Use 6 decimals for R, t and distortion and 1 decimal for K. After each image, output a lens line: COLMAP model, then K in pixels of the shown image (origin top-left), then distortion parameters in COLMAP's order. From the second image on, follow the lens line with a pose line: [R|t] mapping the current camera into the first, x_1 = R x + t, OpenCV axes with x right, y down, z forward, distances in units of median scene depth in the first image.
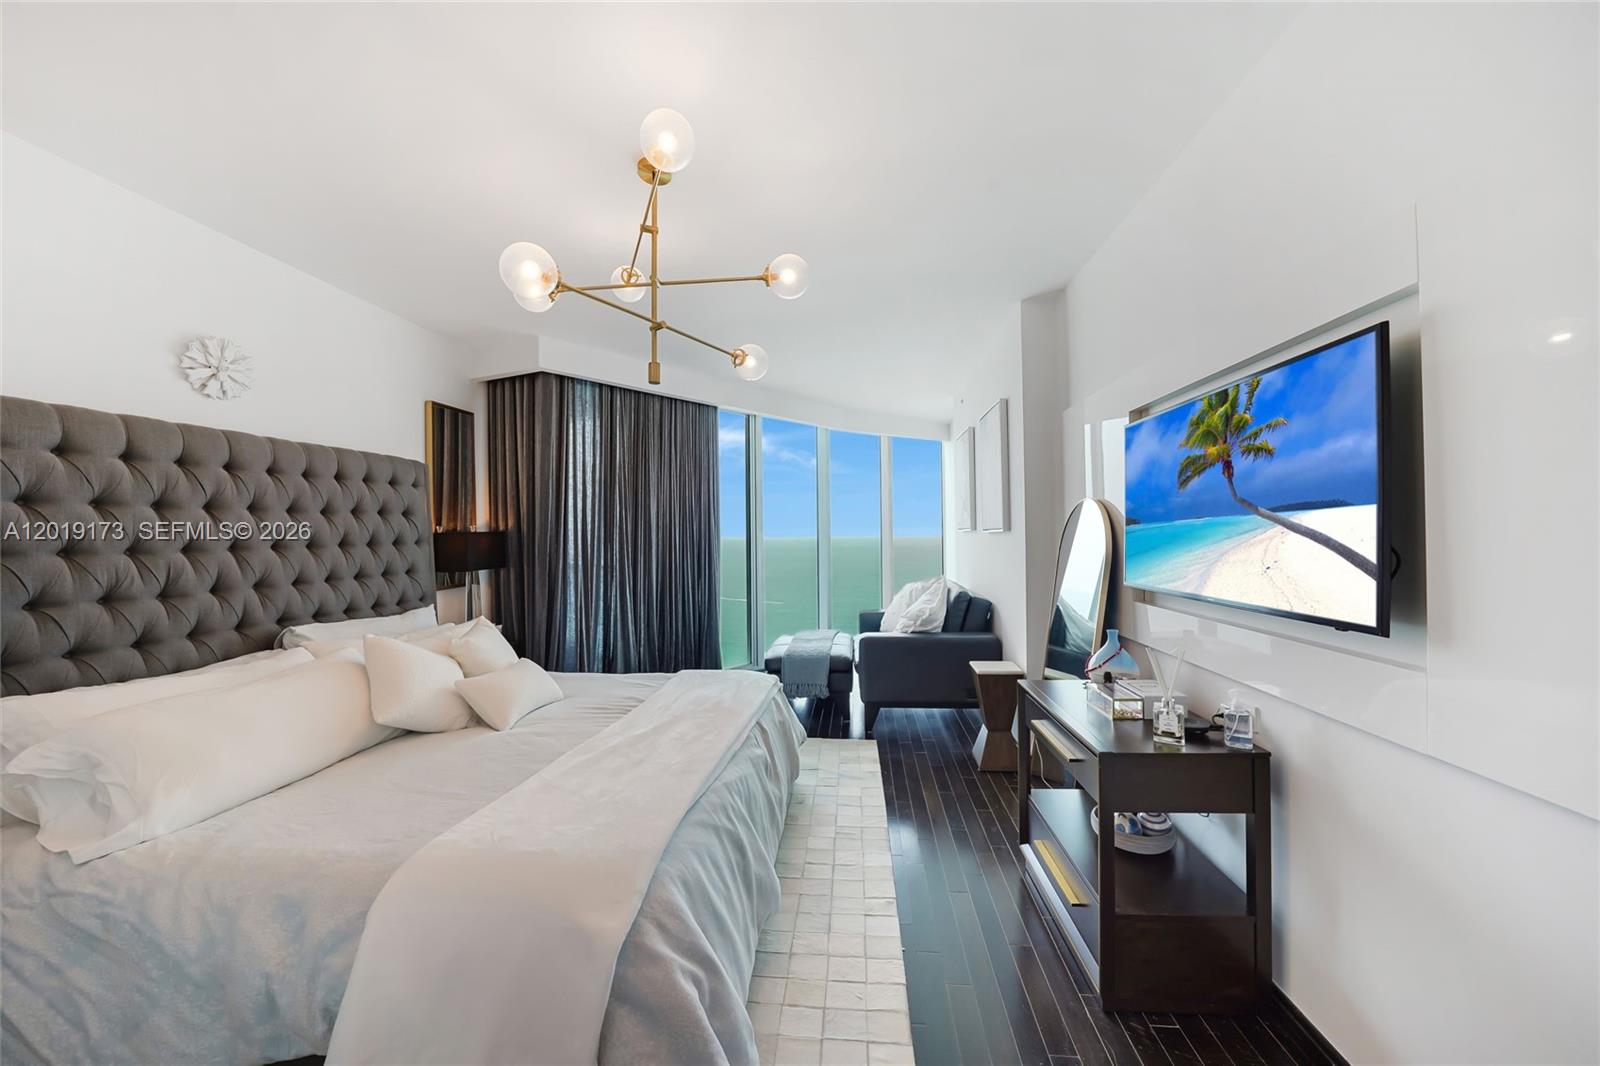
lens RADIAL K [[553.3, 0, 801.6], [0, 553.3, 540.1], [0, 0, 1]] dist [-0.015132, 0.001178]
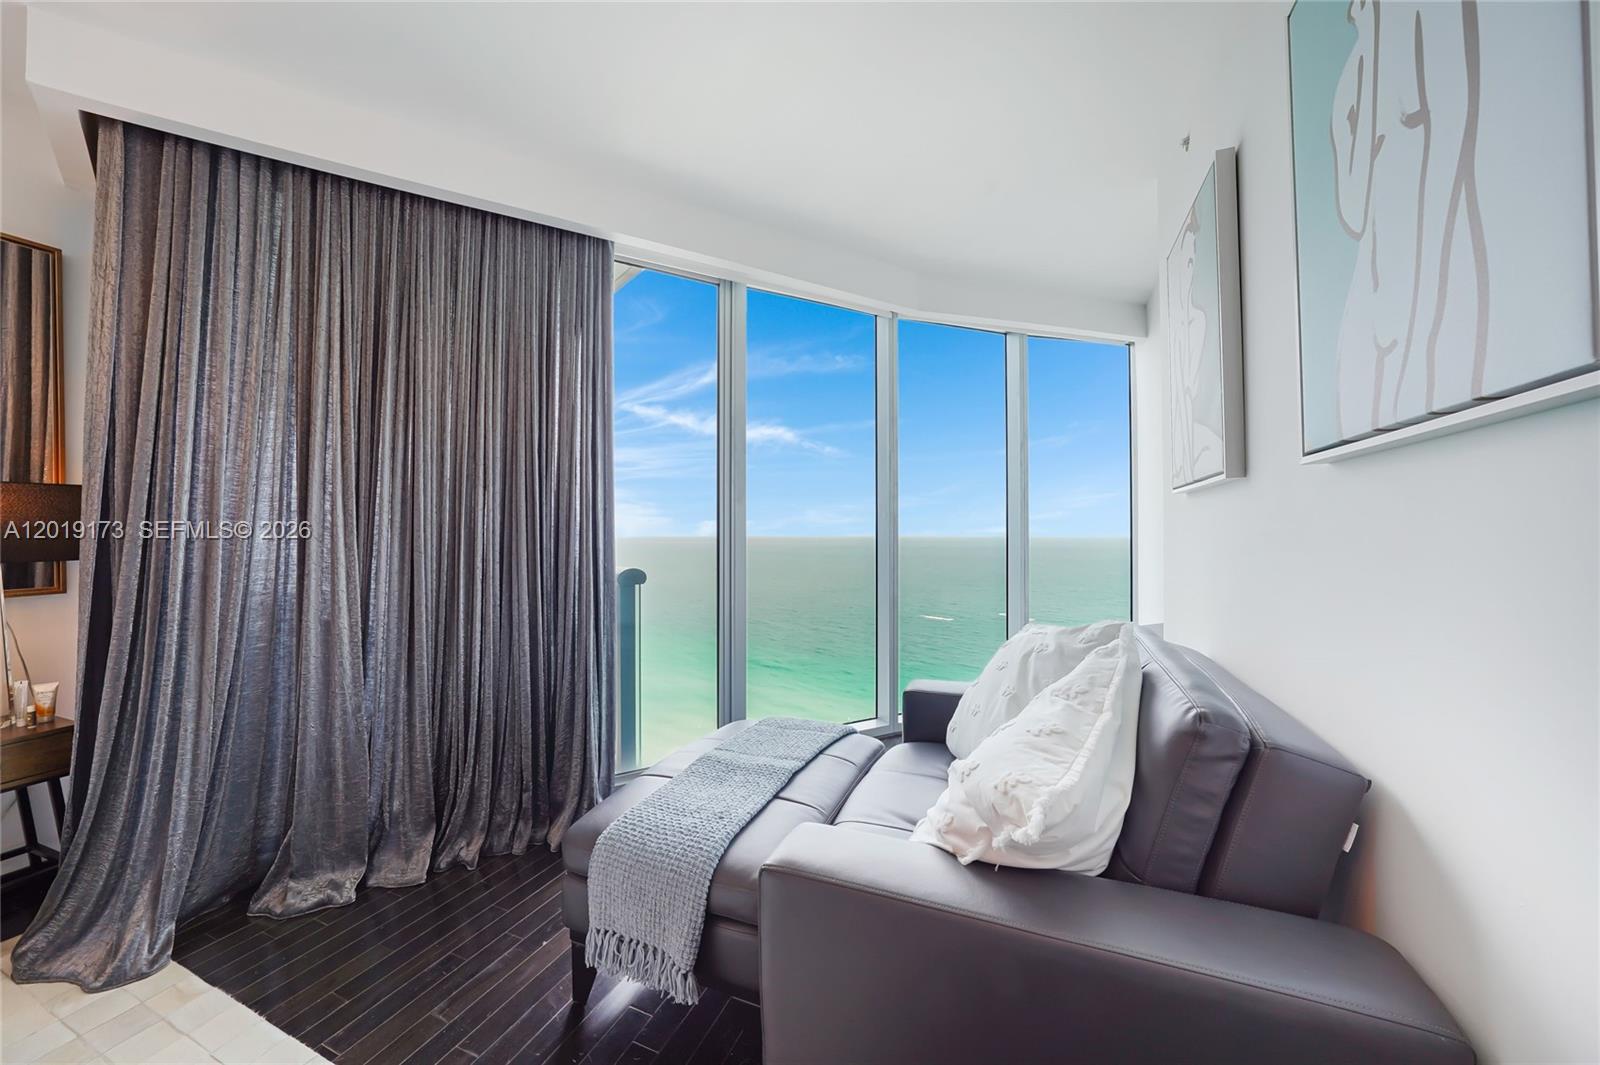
lens RADIAL K [[553.3, 0, 785.2], [0, 553.3, 524.1], [0, 0, 1]] dist [-0.015132, 0.001178]
pose [[0.949978, 0.009969, -0.312158, 0.186776], [-0.012346, 0.999908, -0.005641, 0.015383], [0.312073, 0.009213, 0.950013, 0.709425]]
